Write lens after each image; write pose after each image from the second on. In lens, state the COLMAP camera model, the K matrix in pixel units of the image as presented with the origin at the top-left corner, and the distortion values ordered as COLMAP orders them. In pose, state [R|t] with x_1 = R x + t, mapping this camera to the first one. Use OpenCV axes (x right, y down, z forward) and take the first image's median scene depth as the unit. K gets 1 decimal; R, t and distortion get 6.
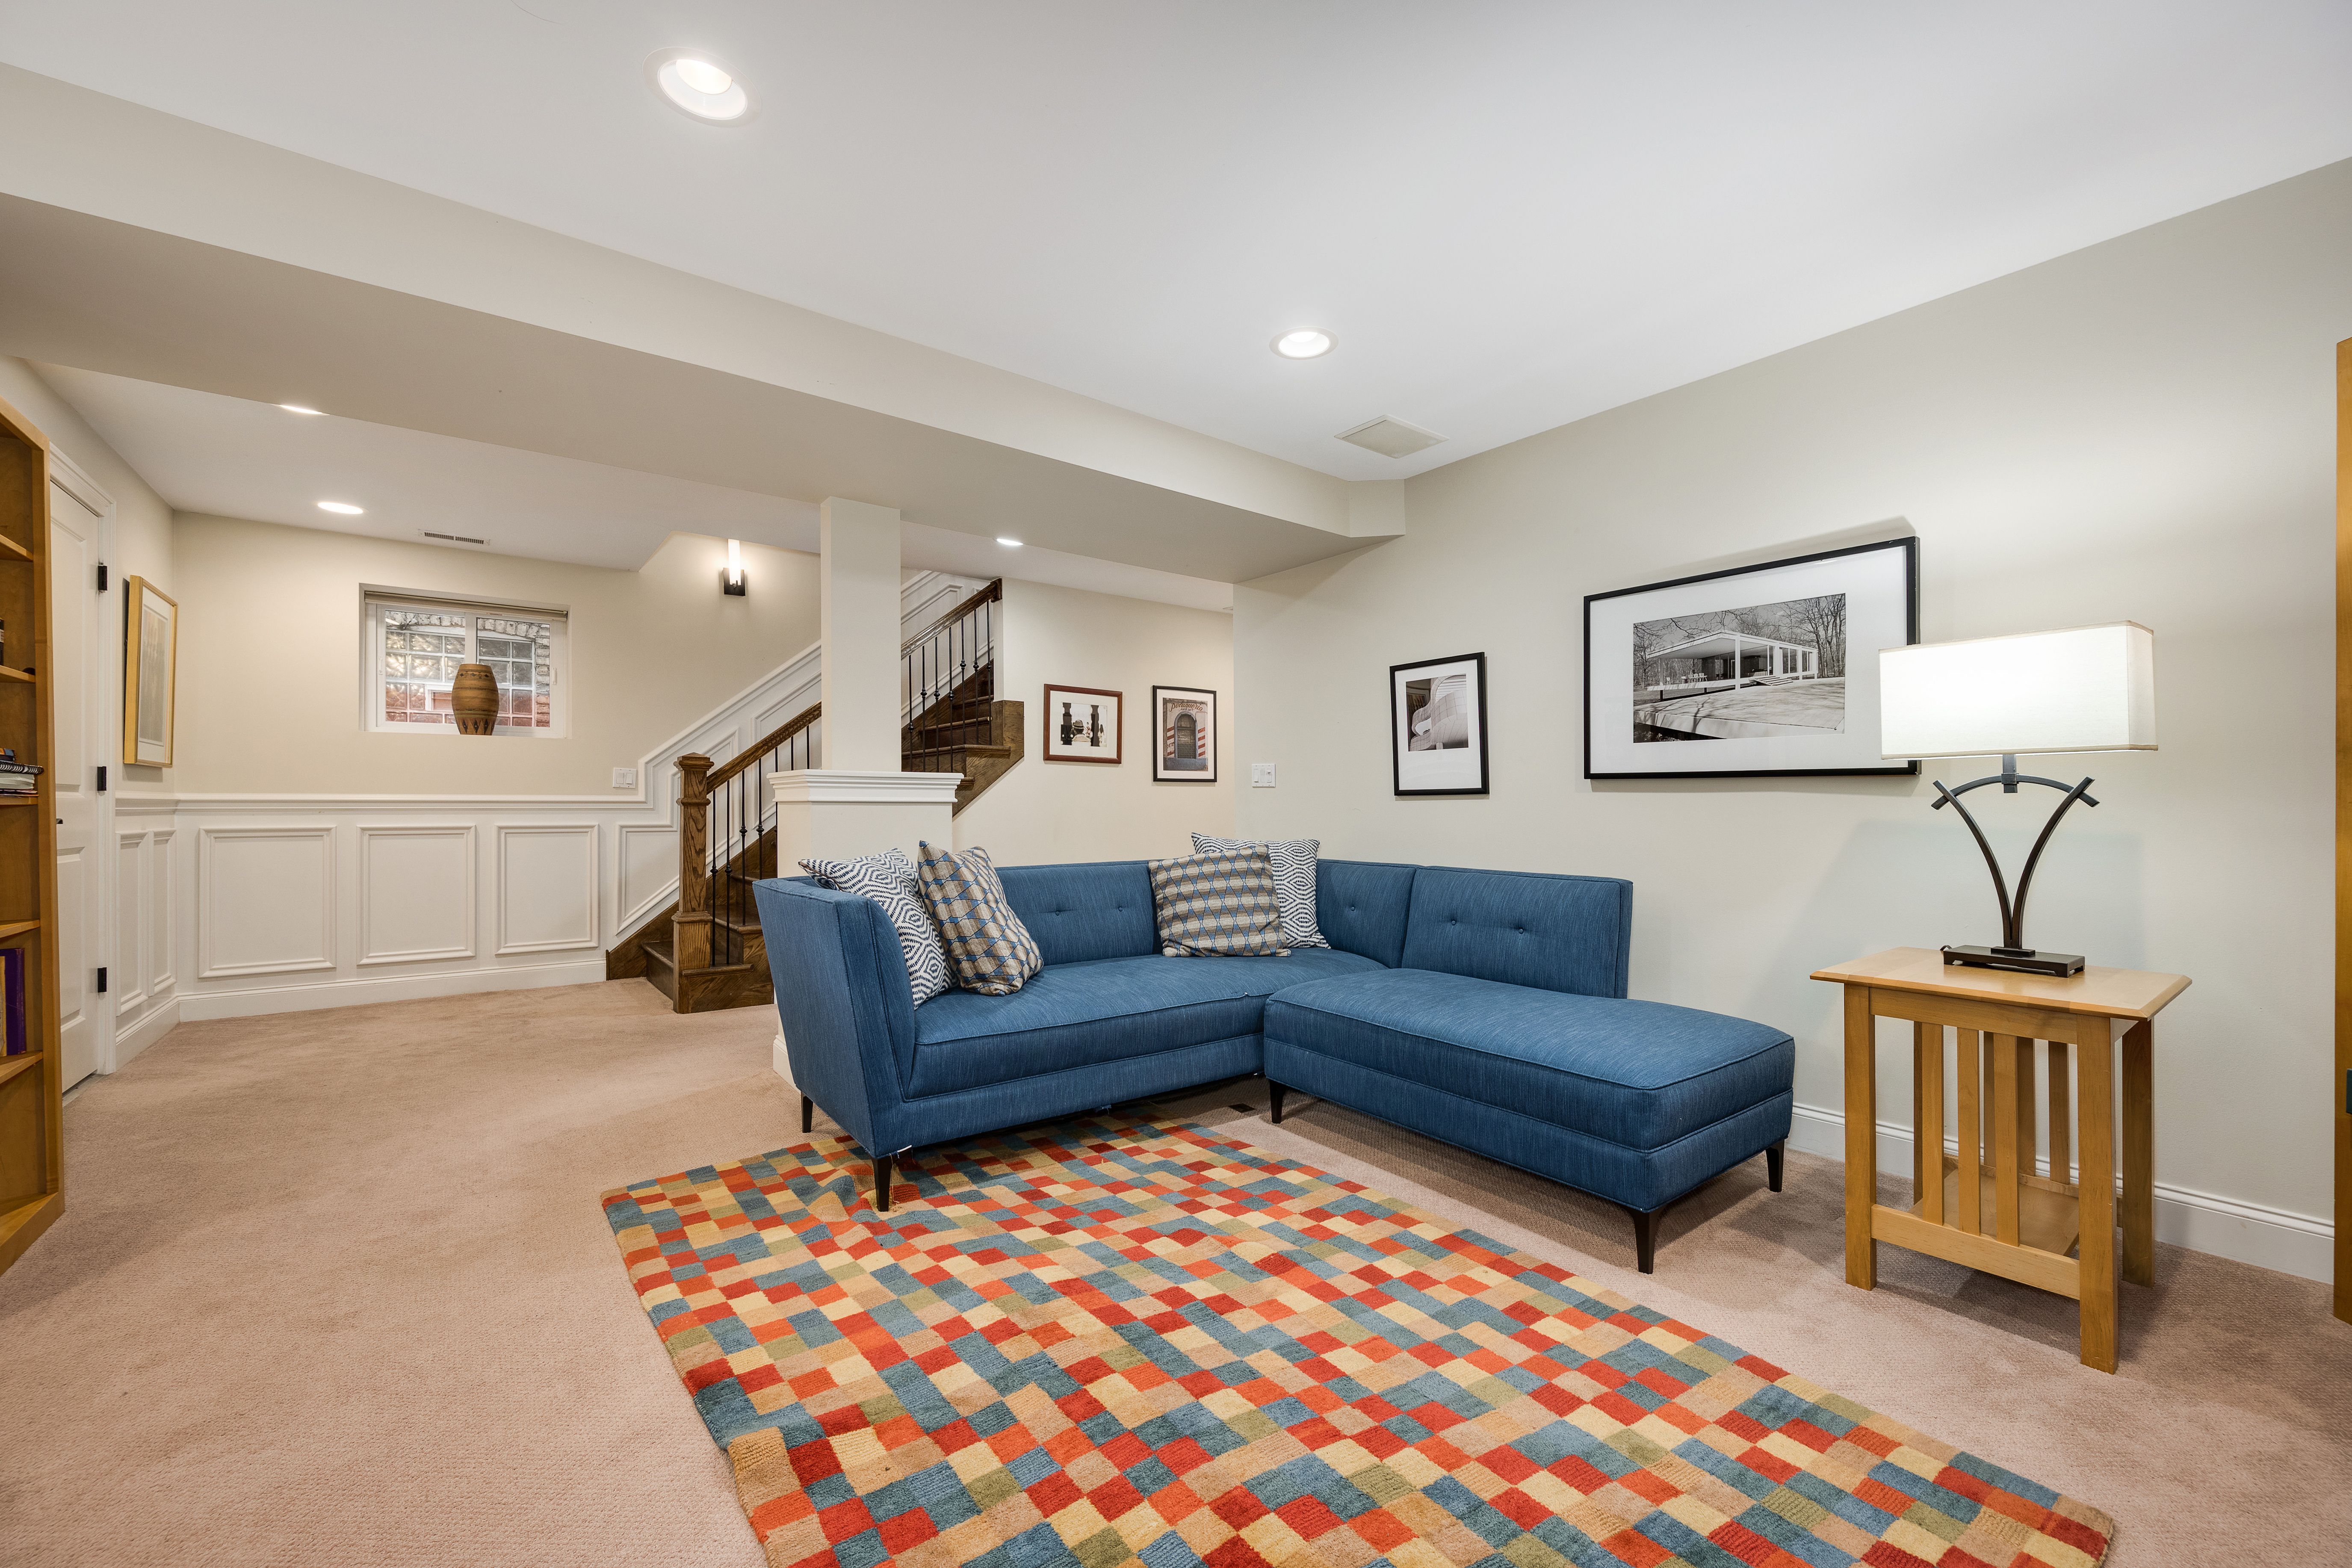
lens RADIAL K [[932.0, 0, 1179.1], [0, 932.0, 801.1], [0, 0, 1]] dist [-0.001392, -0.000603]
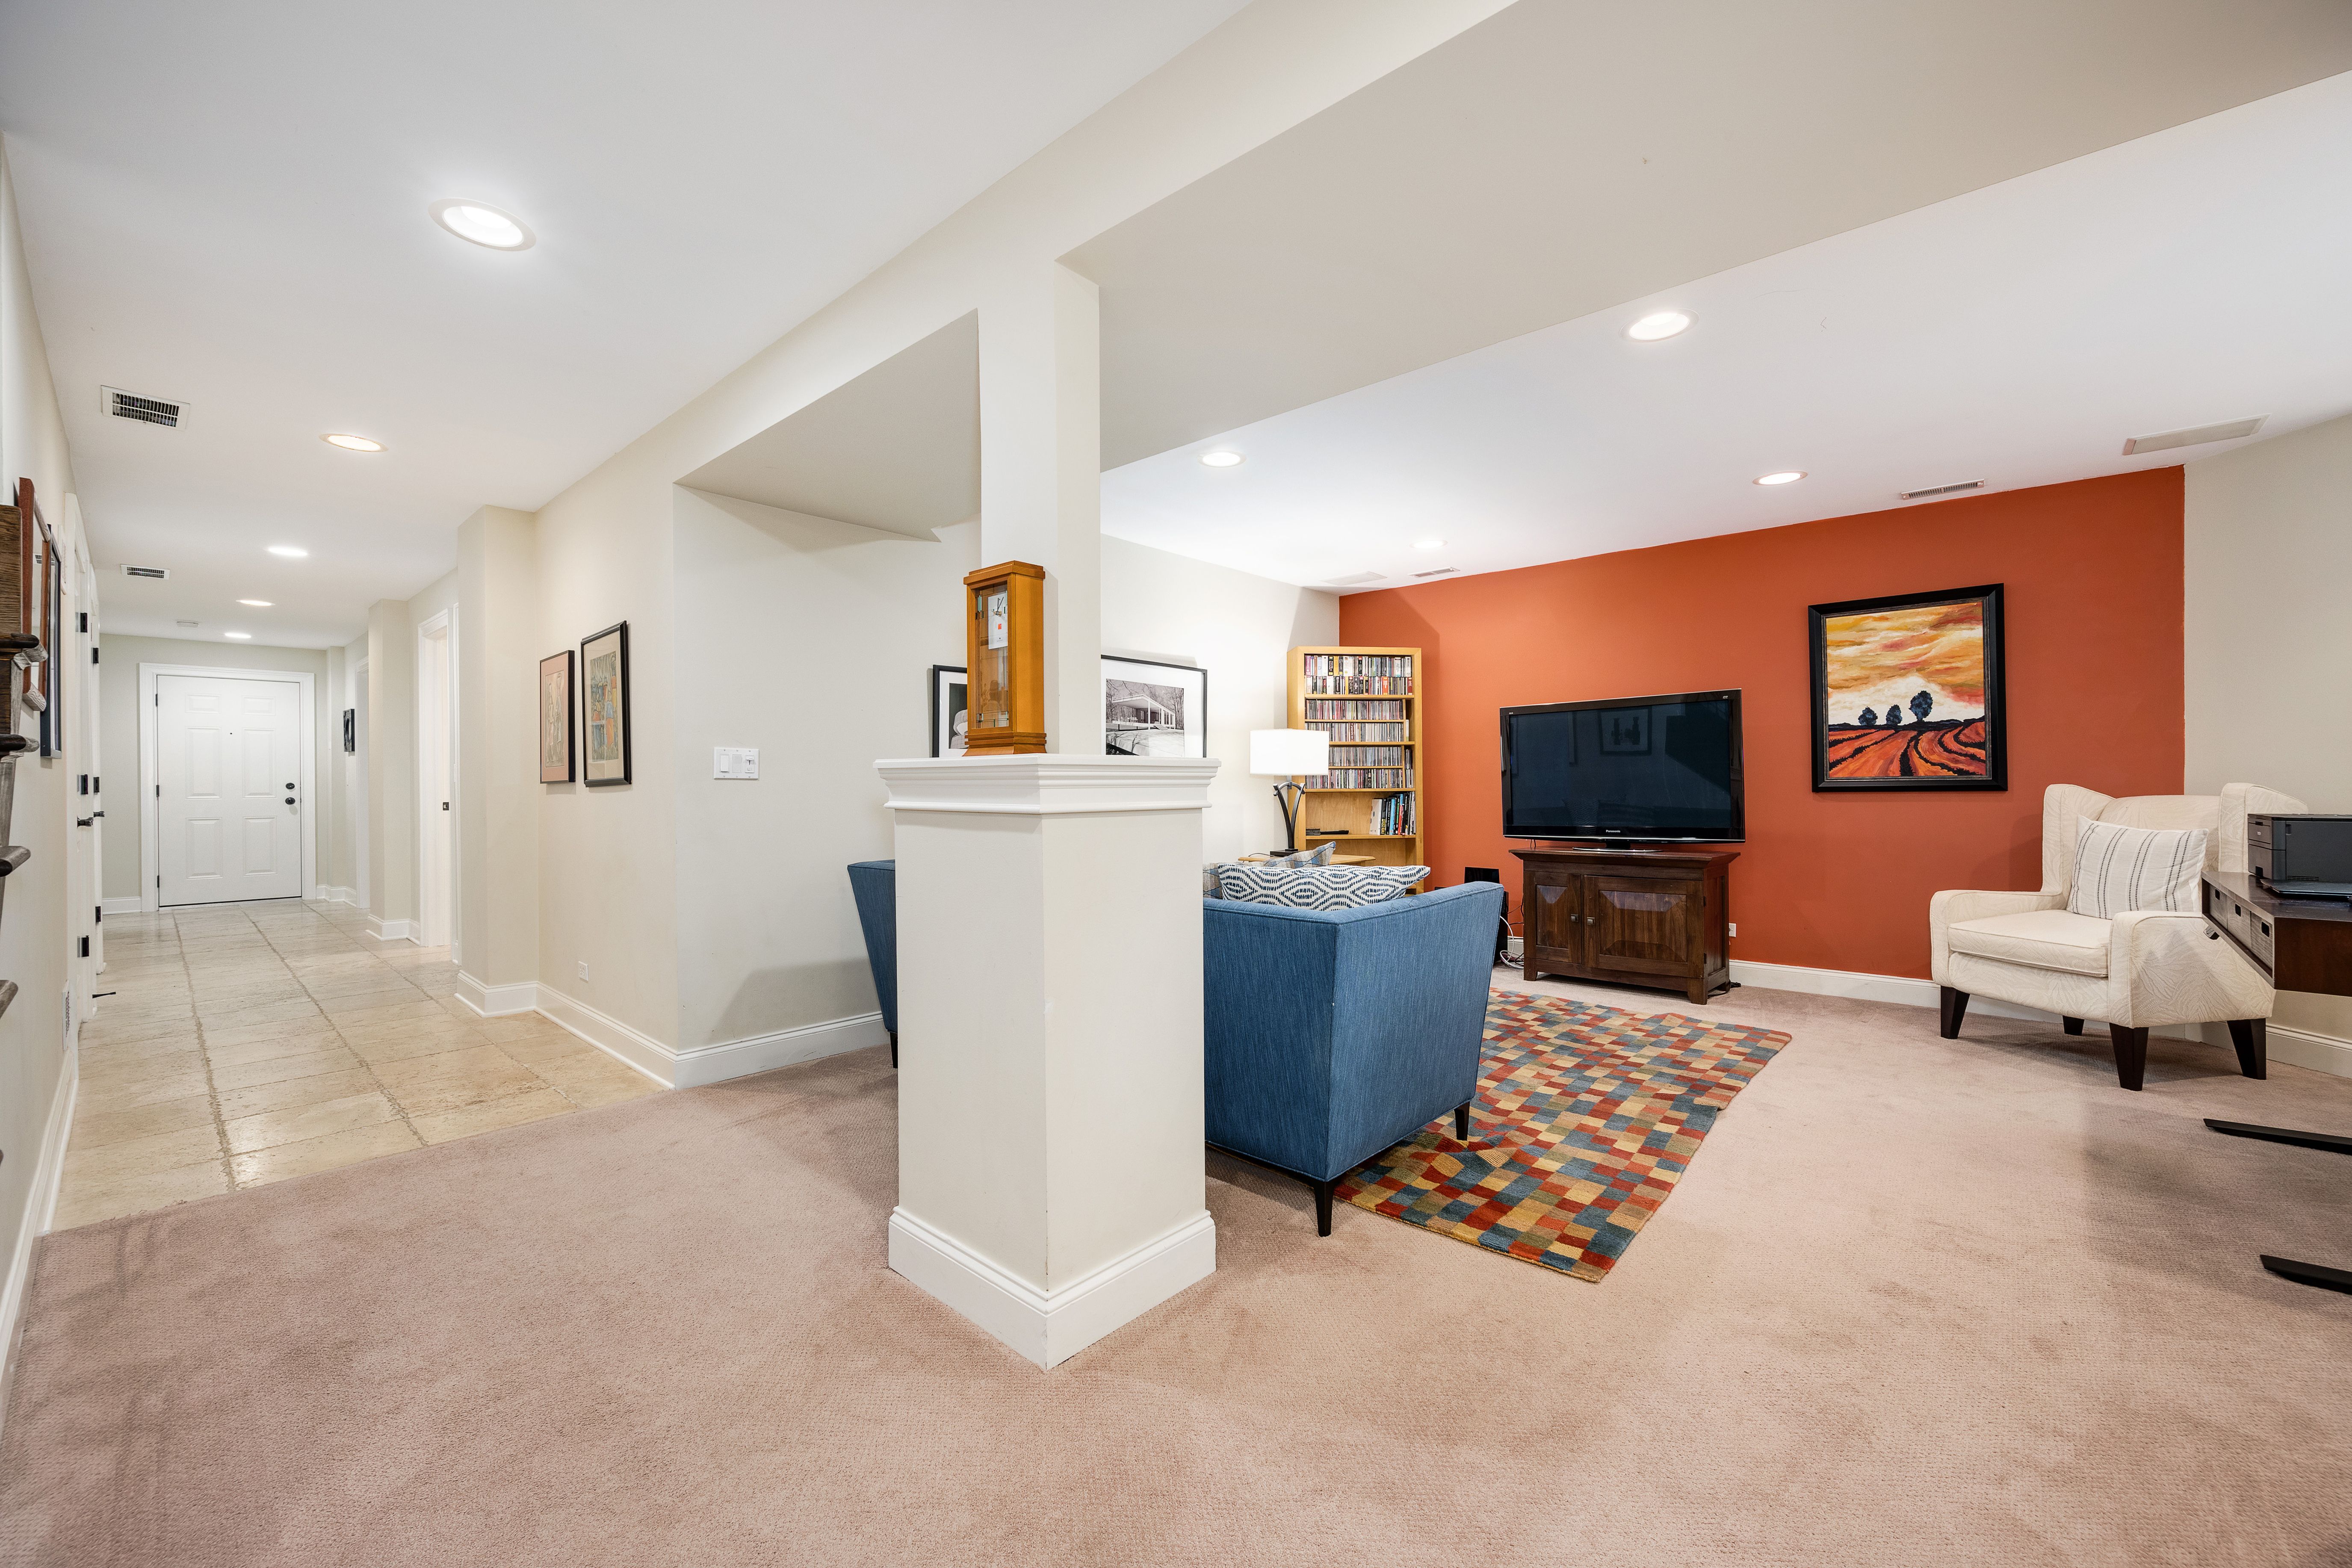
lens RADIAL K [[932.0, 0, 1168.5], [0, 932.0, 777.2], [0, 0, 1]] dist [-0.001392, -0.000603]
pose [[-0.174425, 0.005801, 0.984653, -1.382294], [0.001489, 0.999983, -0.005627, -0.023216], [-0.984669, 0.000485, -0.174431, 1.527259]]
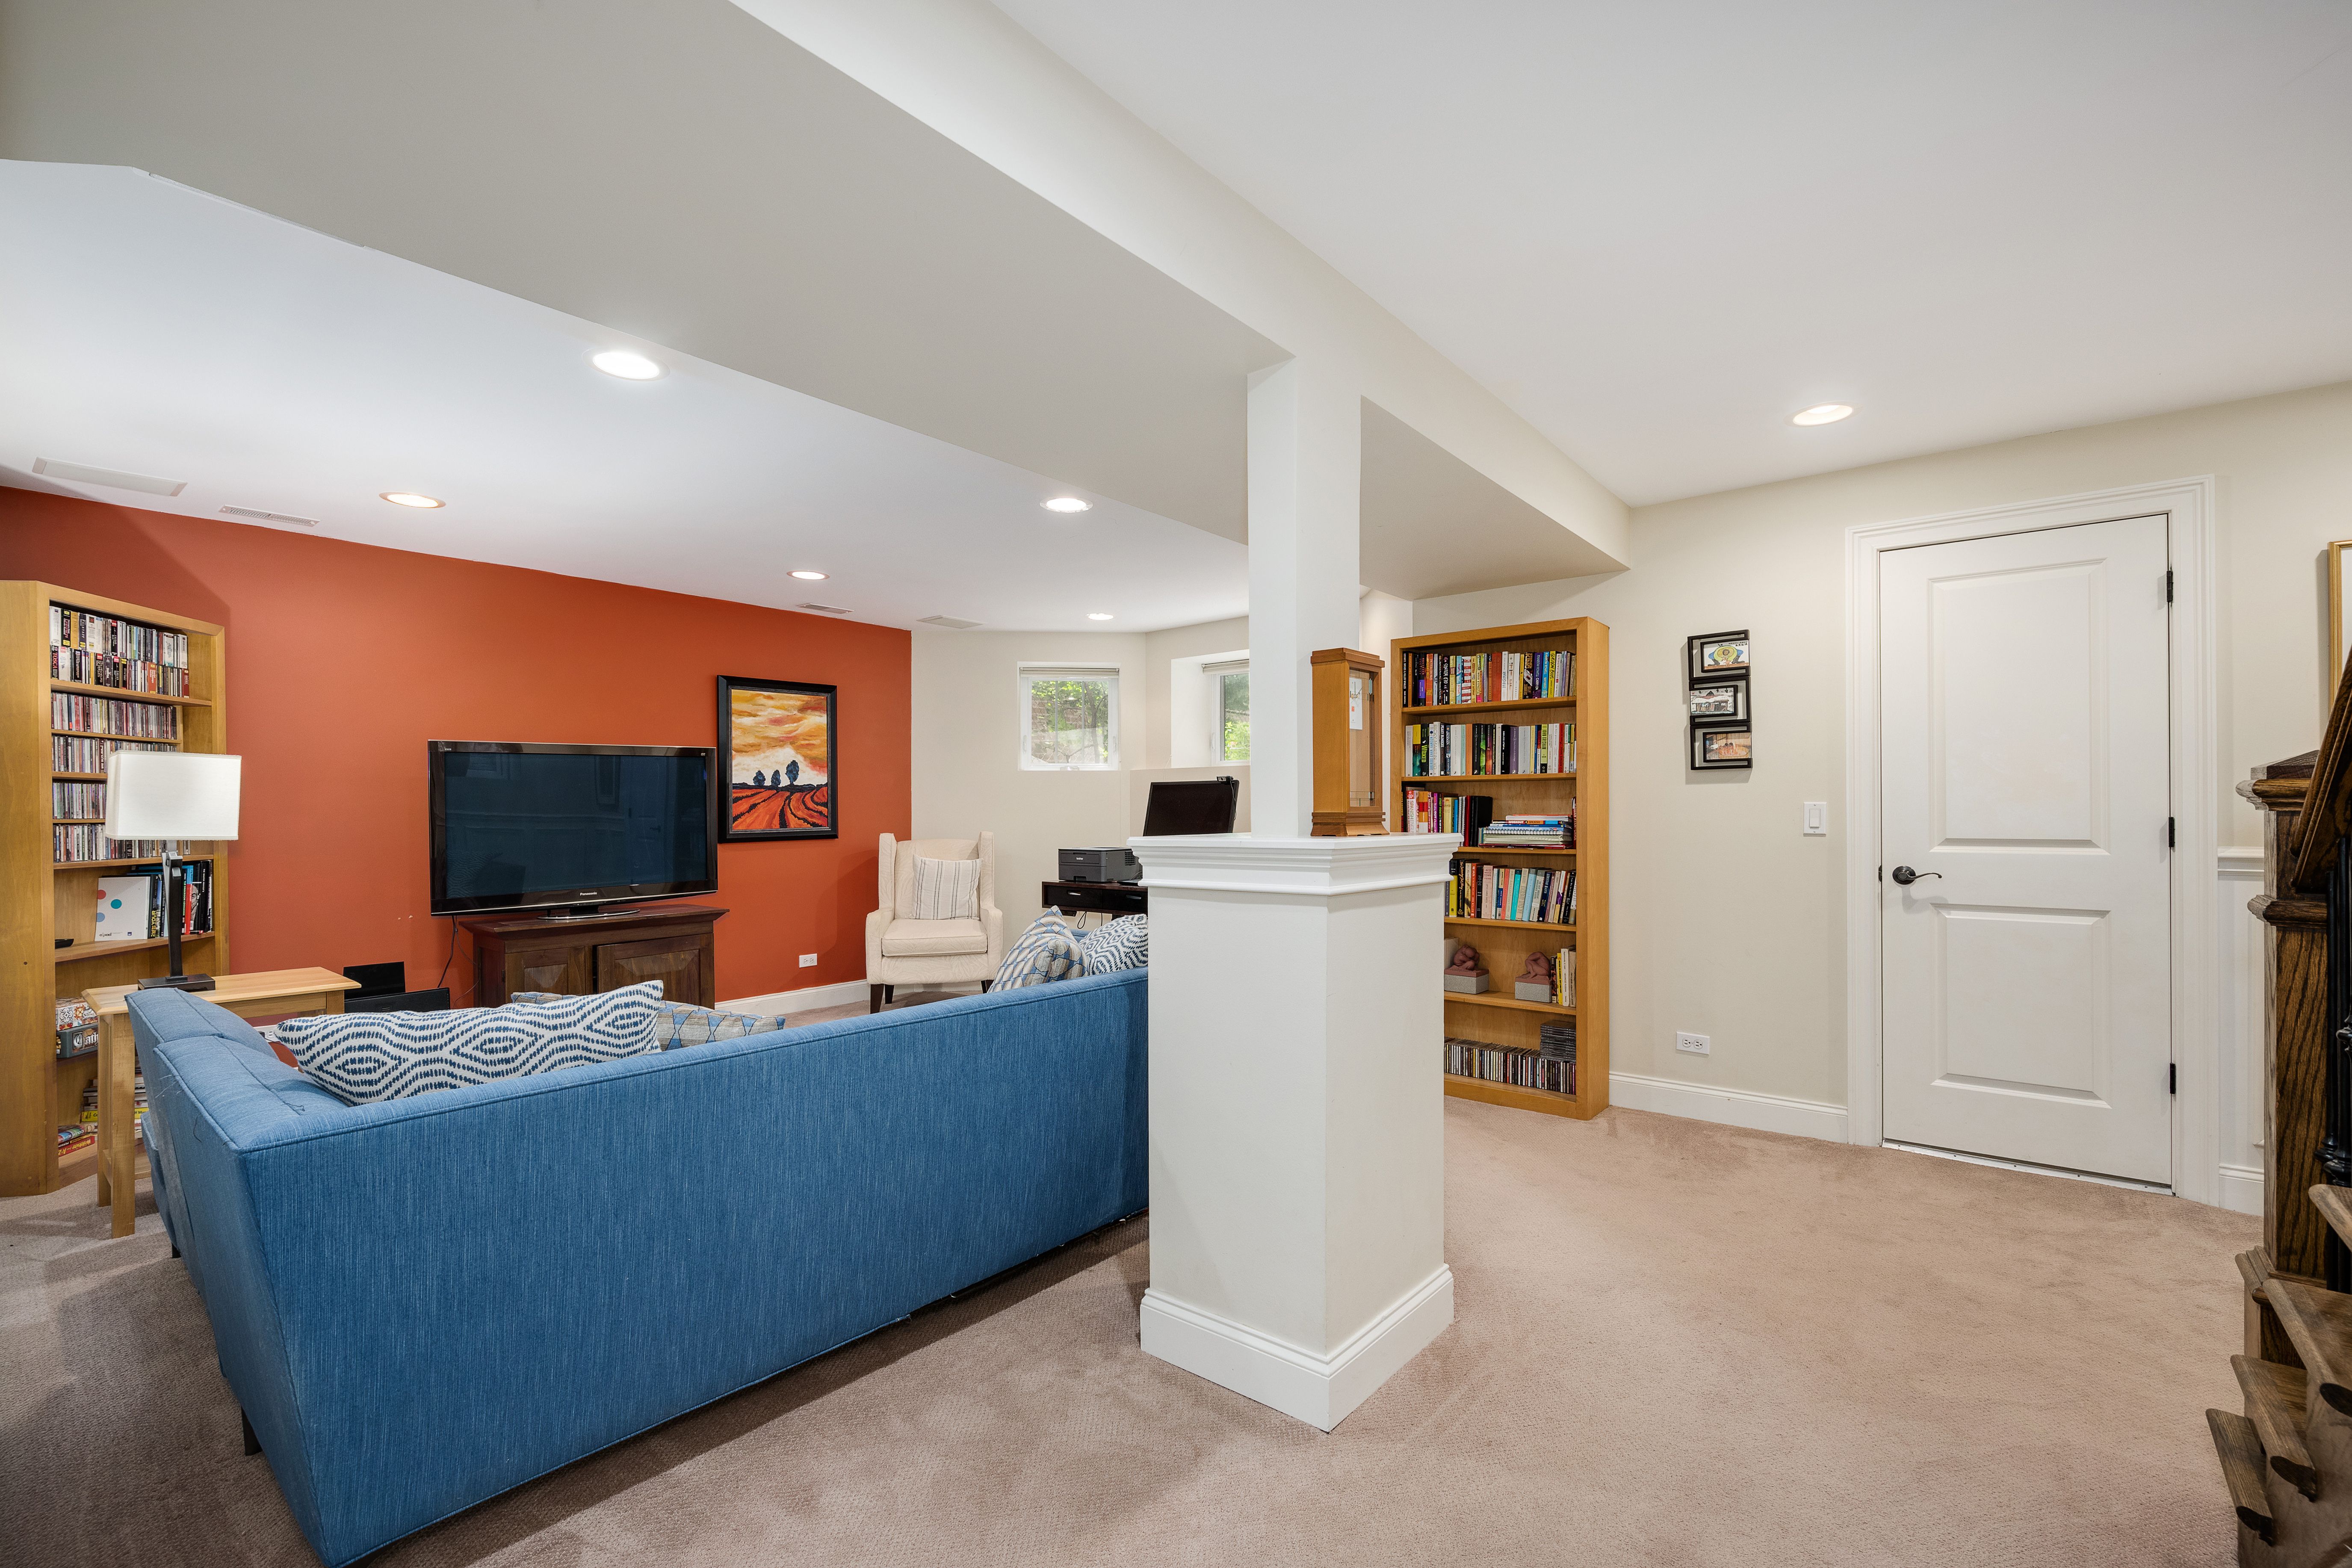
lens RADIAL K [[1020.3, 0, 1167.5], [0, 1020.3, 800.1], [0, 0, 1]] dist [-0.015074, -0.000368]
pose [[-0.974722, 0.003057, -0.223399, -0.154233], [0.005849, 0.999913, -0.011838, -0.068215], [0.223343, -0.012845, -0.974655, 2.412694]]
